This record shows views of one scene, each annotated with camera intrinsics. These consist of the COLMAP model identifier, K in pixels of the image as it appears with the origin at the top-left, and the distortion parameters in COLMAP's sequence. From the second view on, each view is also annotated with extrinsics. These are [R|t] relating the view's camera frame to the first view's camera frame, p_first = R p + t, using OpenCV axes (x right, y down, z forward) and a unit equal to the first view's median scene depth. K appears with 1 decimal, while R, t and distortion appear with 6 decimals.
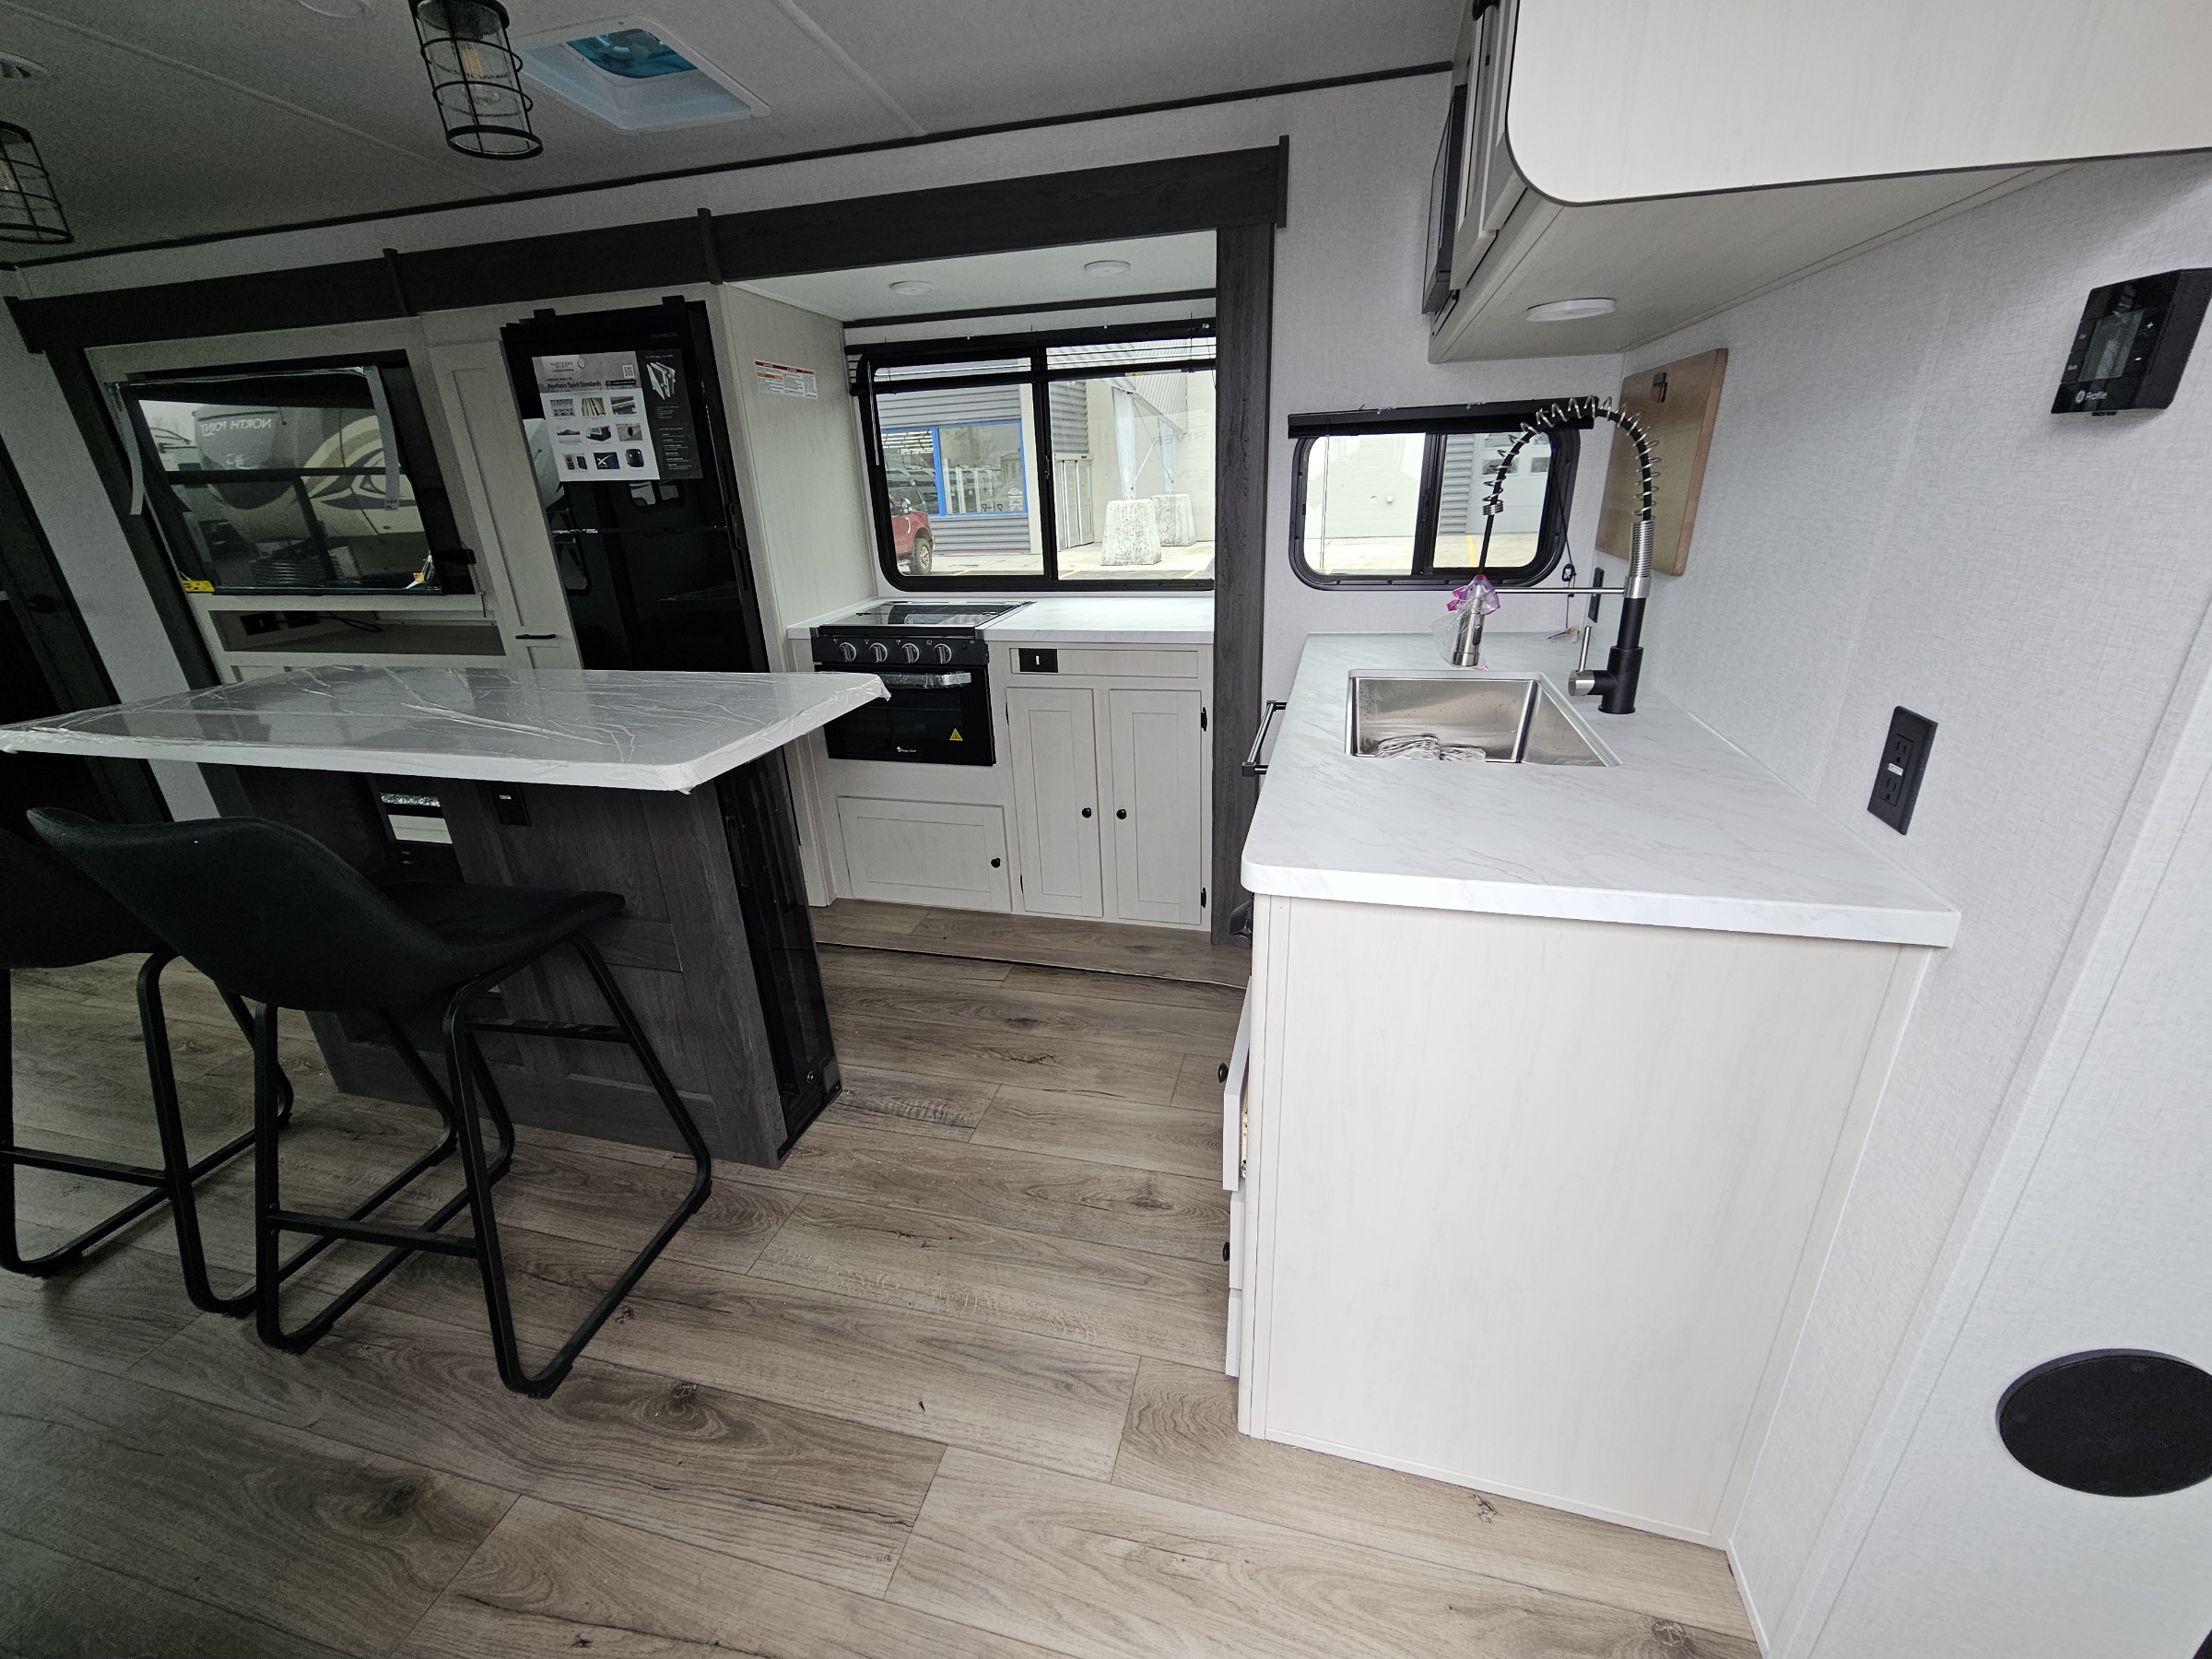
lens RADIAL K [[910.1, 0, 1097.2], [0, 910.1, 834.8], [0, 0, 1]] dist [-0.000104, -0.001342]
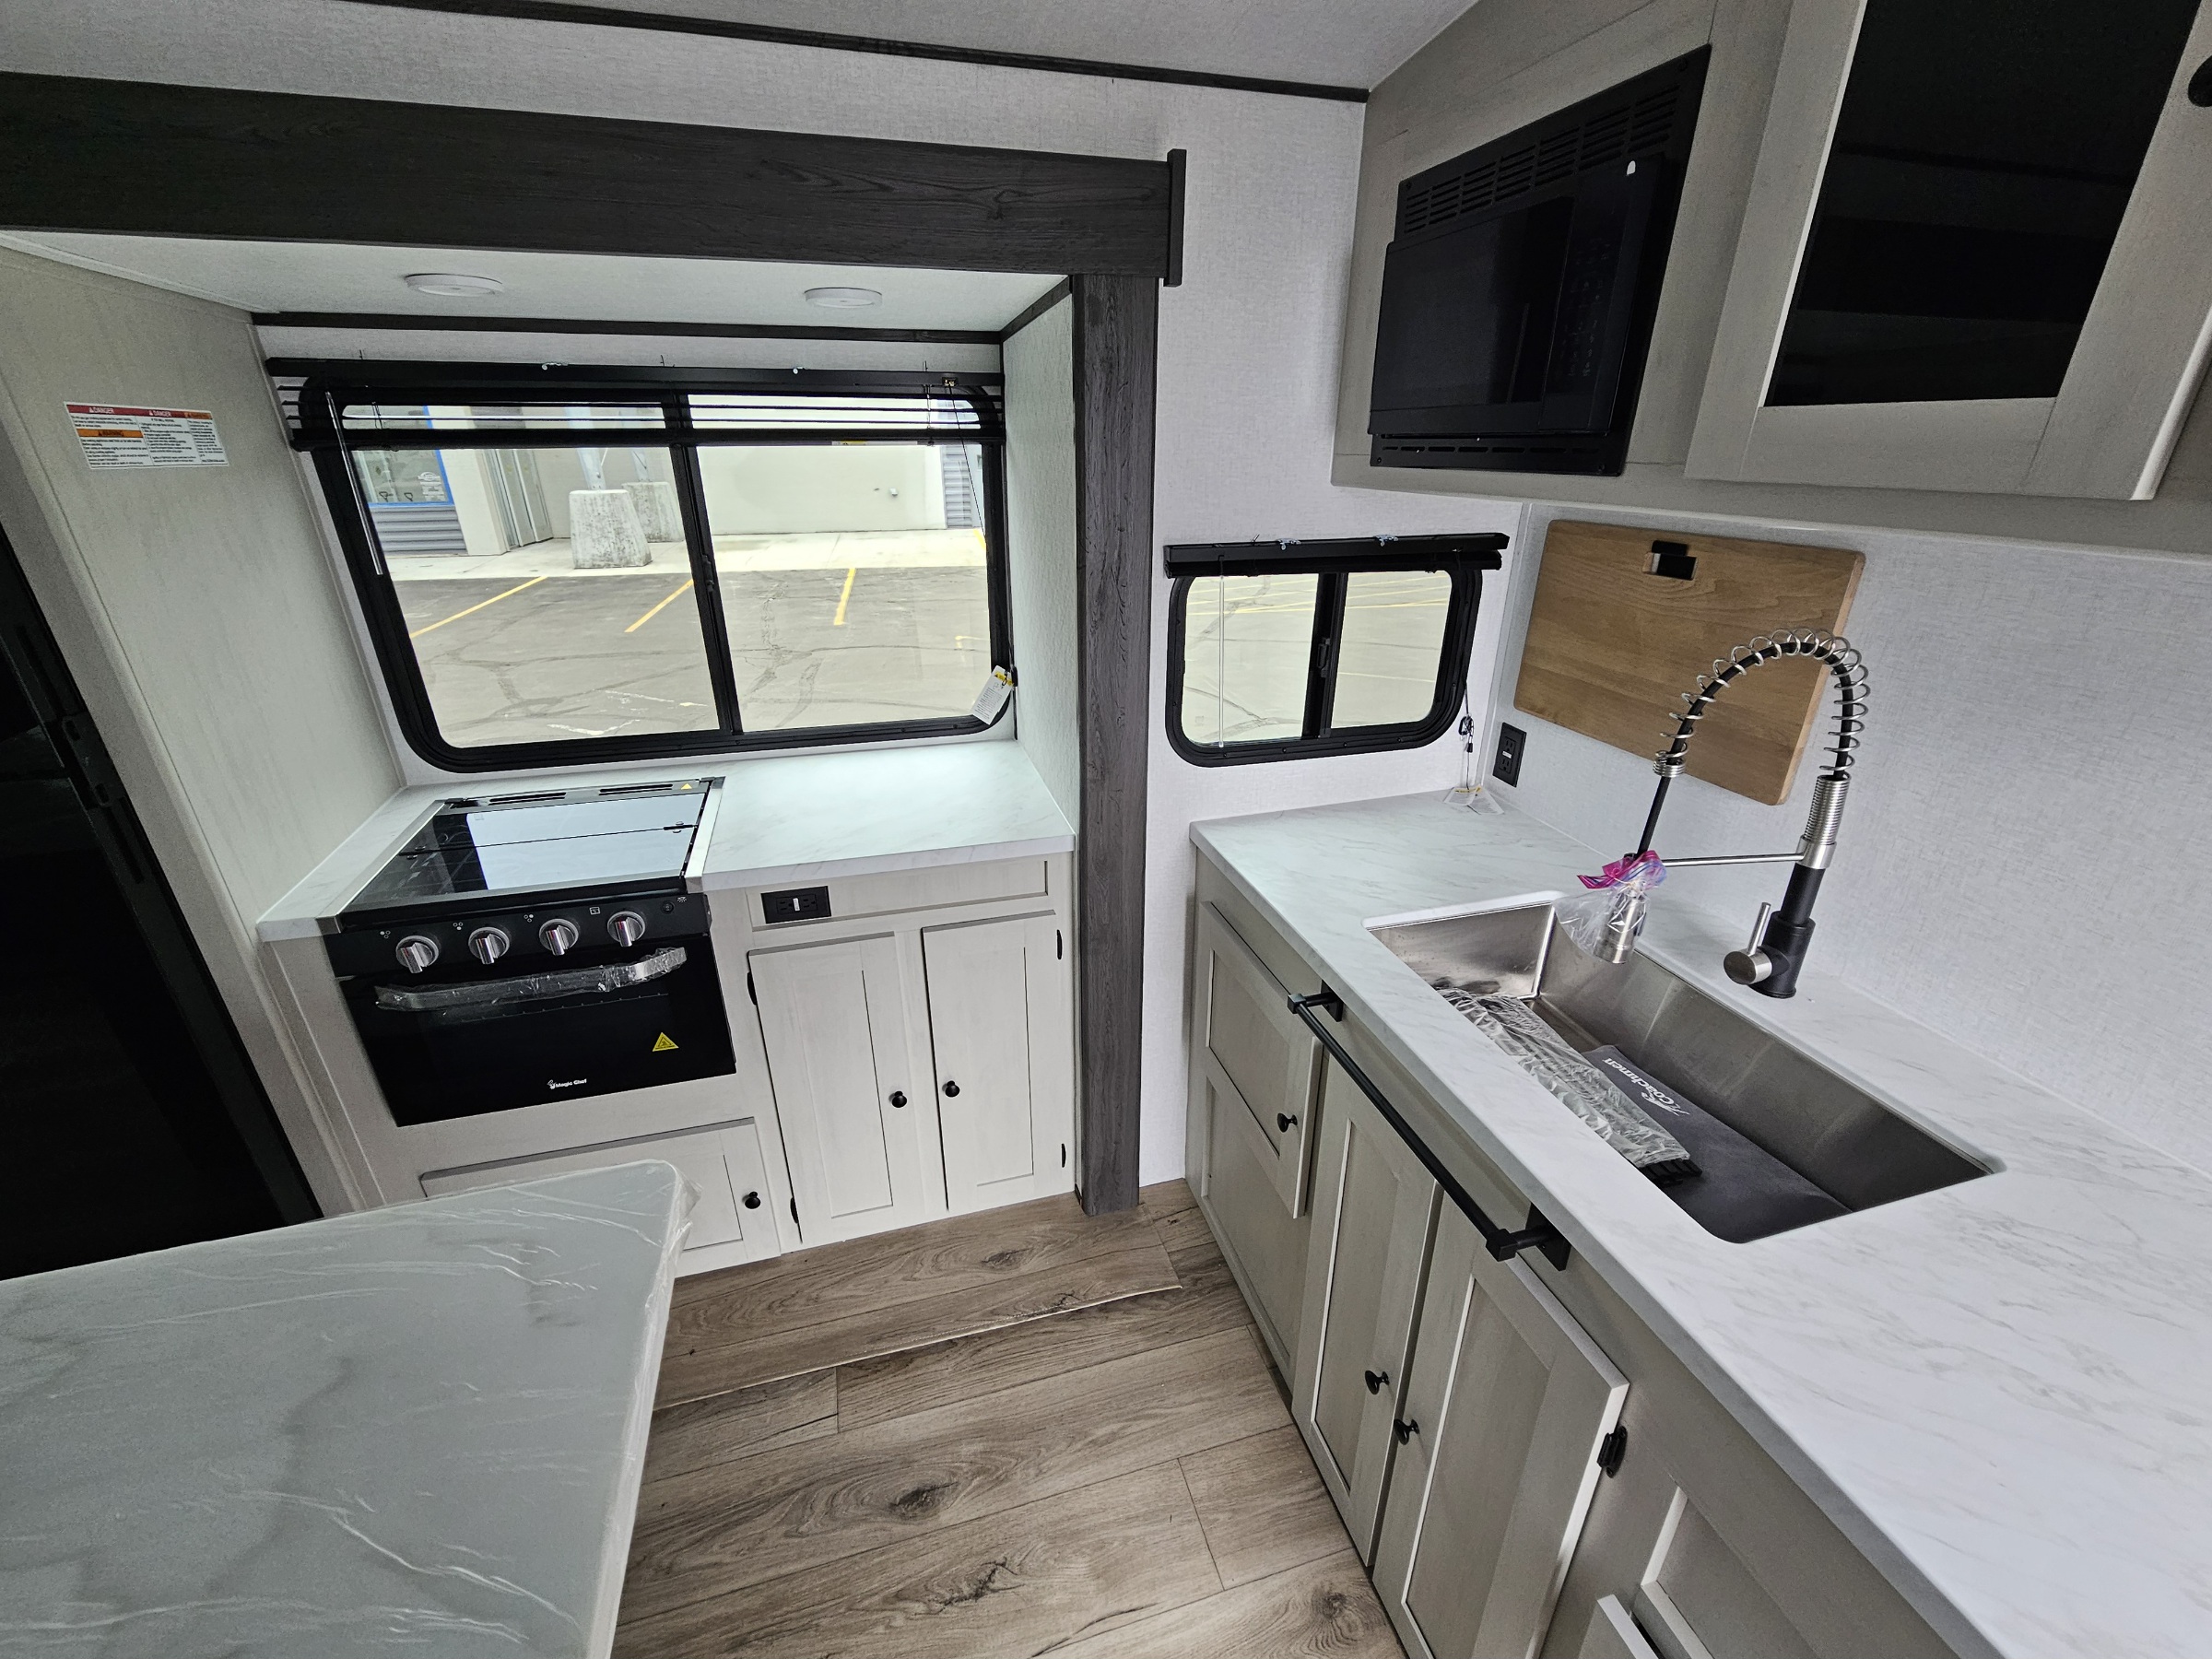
lens RADIAL K [[910.1, 0, 1108.1], [0, 910.1, 843.0], [0, 0, 1]] dist [-0.000104, -0.001342]
pose [[0.861374, -0.171537, 0.478132, -0.188653], [0.159446, 0.984989, 0.066131, -0.262176], [-0.482299, 0.019273, 0.875795, 0.367298]]
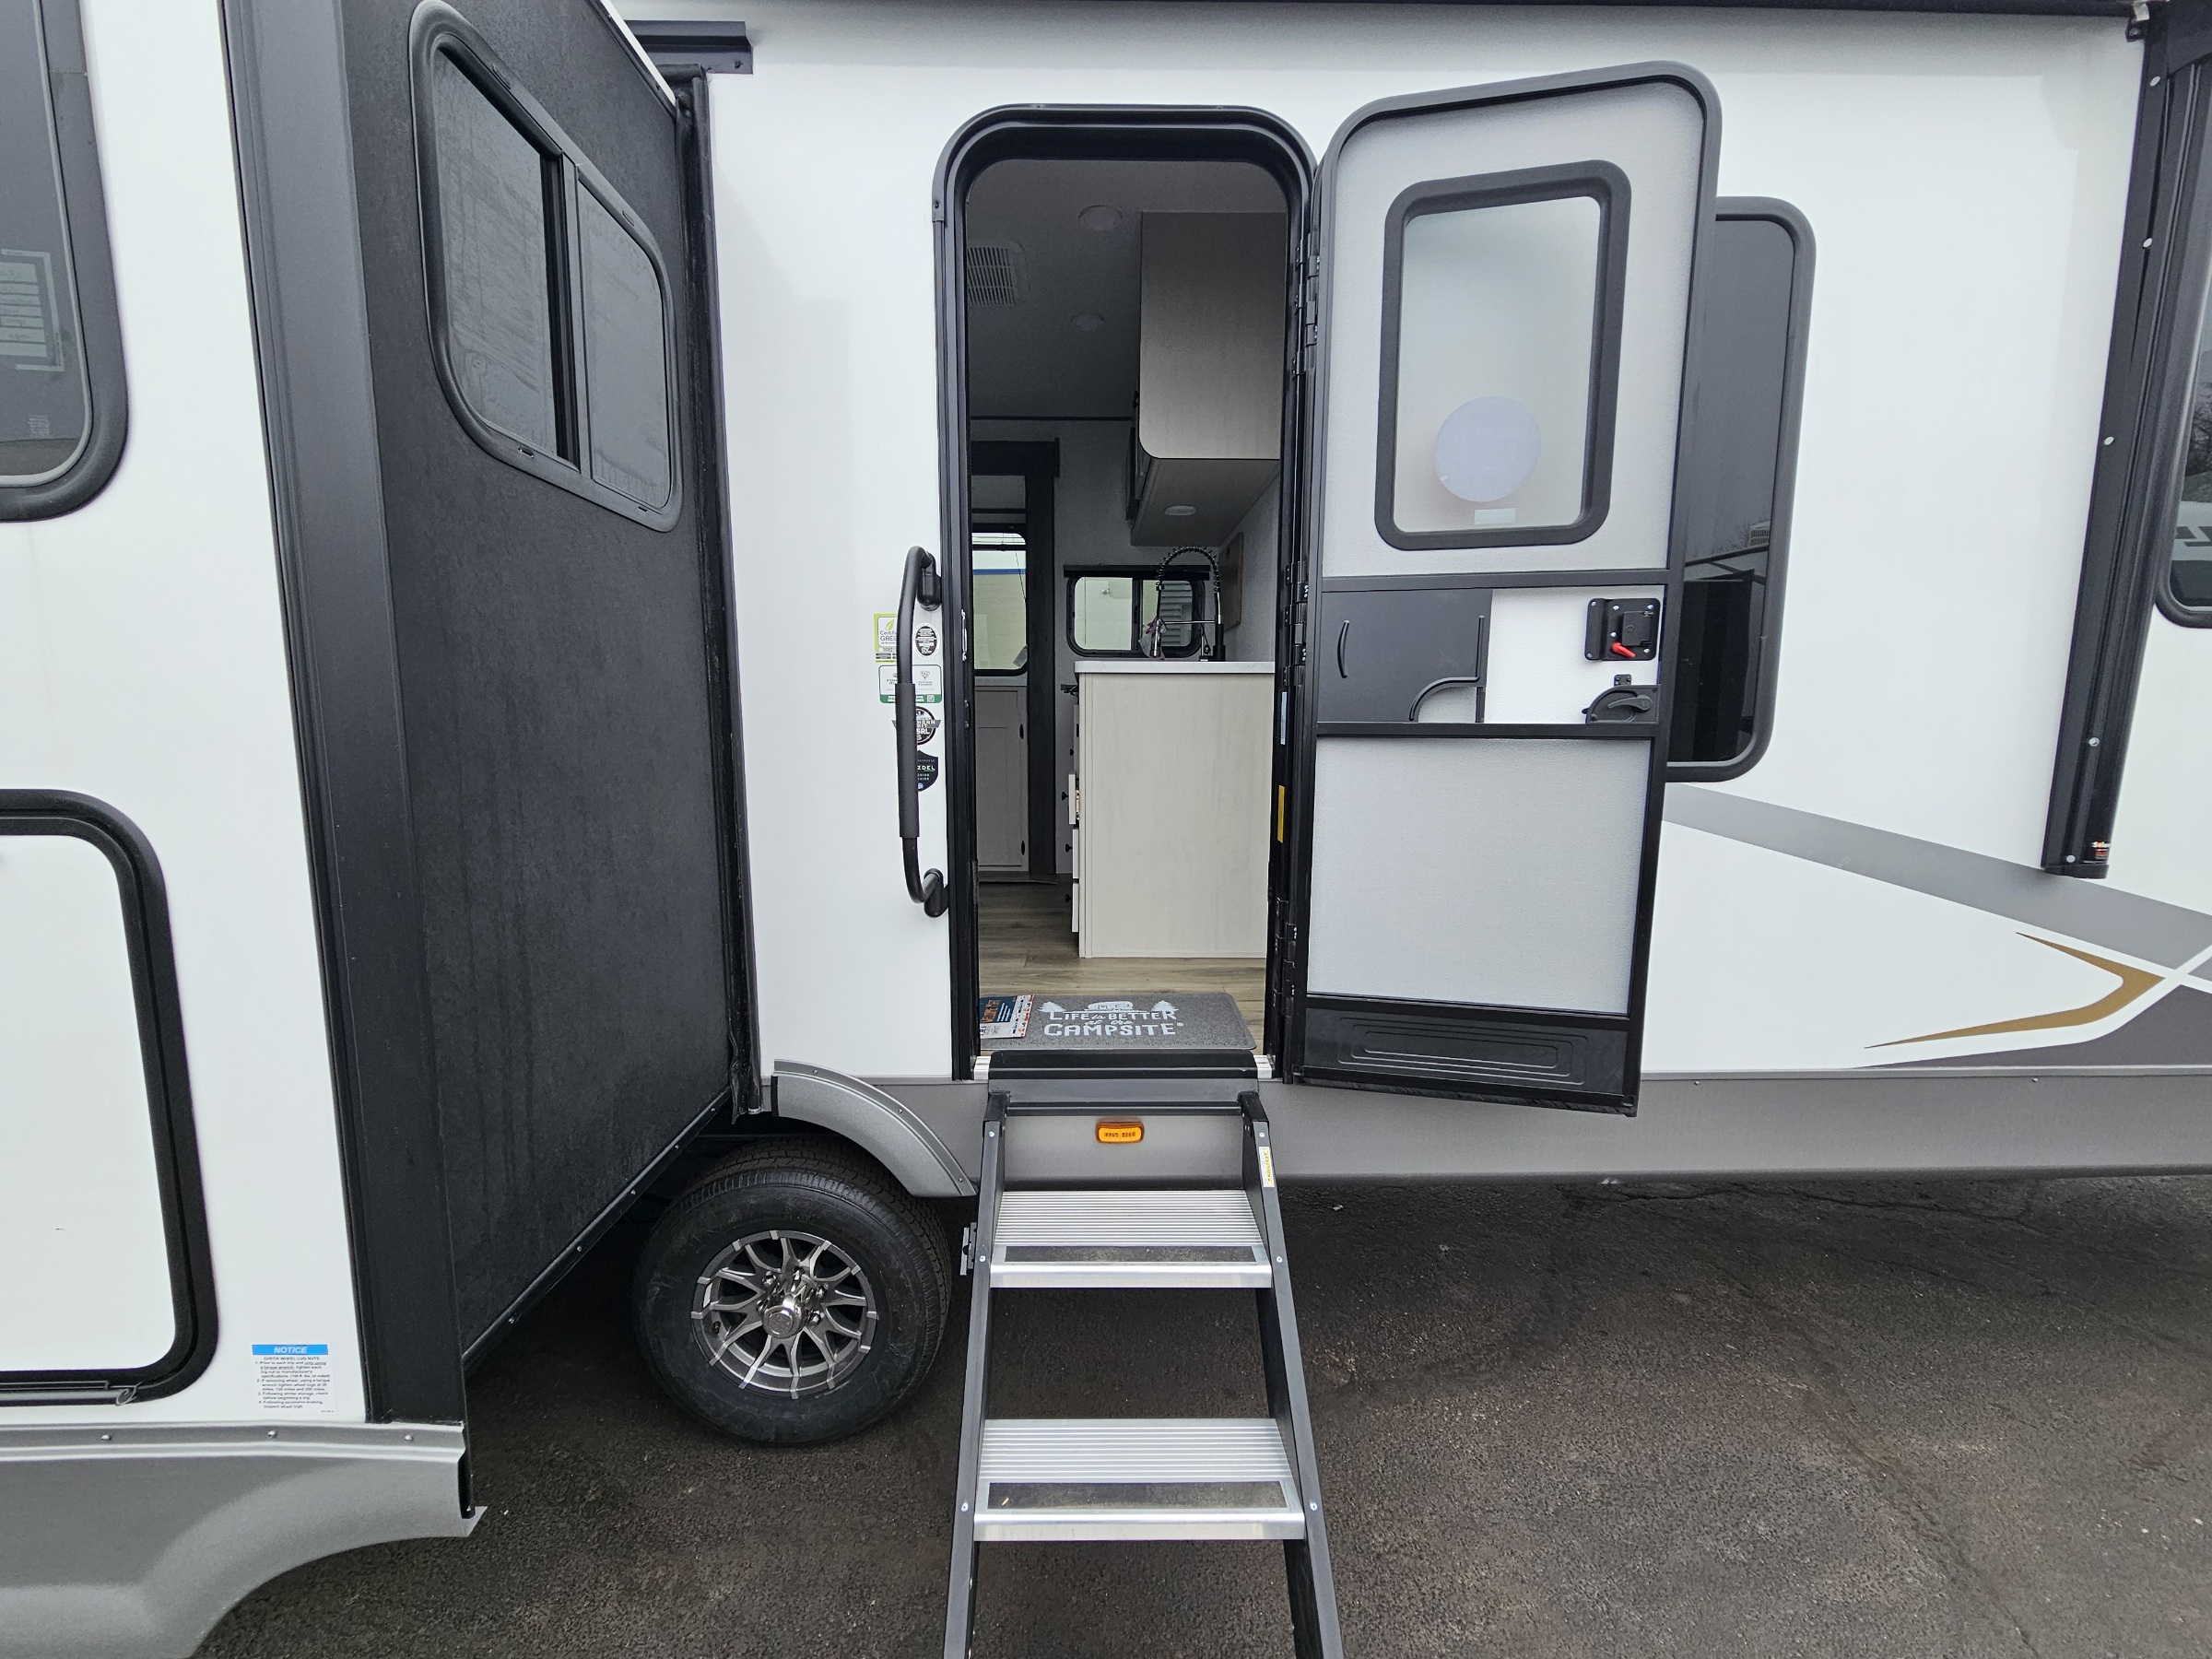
lens RADIAL K [[910.1, 0, 1109.6], [0, 910.1, 824.3], [0, 0, 1]] dist [-0.000104, -0.001342]
pose [[0.960131, -0.000174, 0.279549, -0.209074], [0.066507, 0.971430, -0.227817, 0.457817], [-0.271523, 0.237327, 0.932712, -0.613123]]
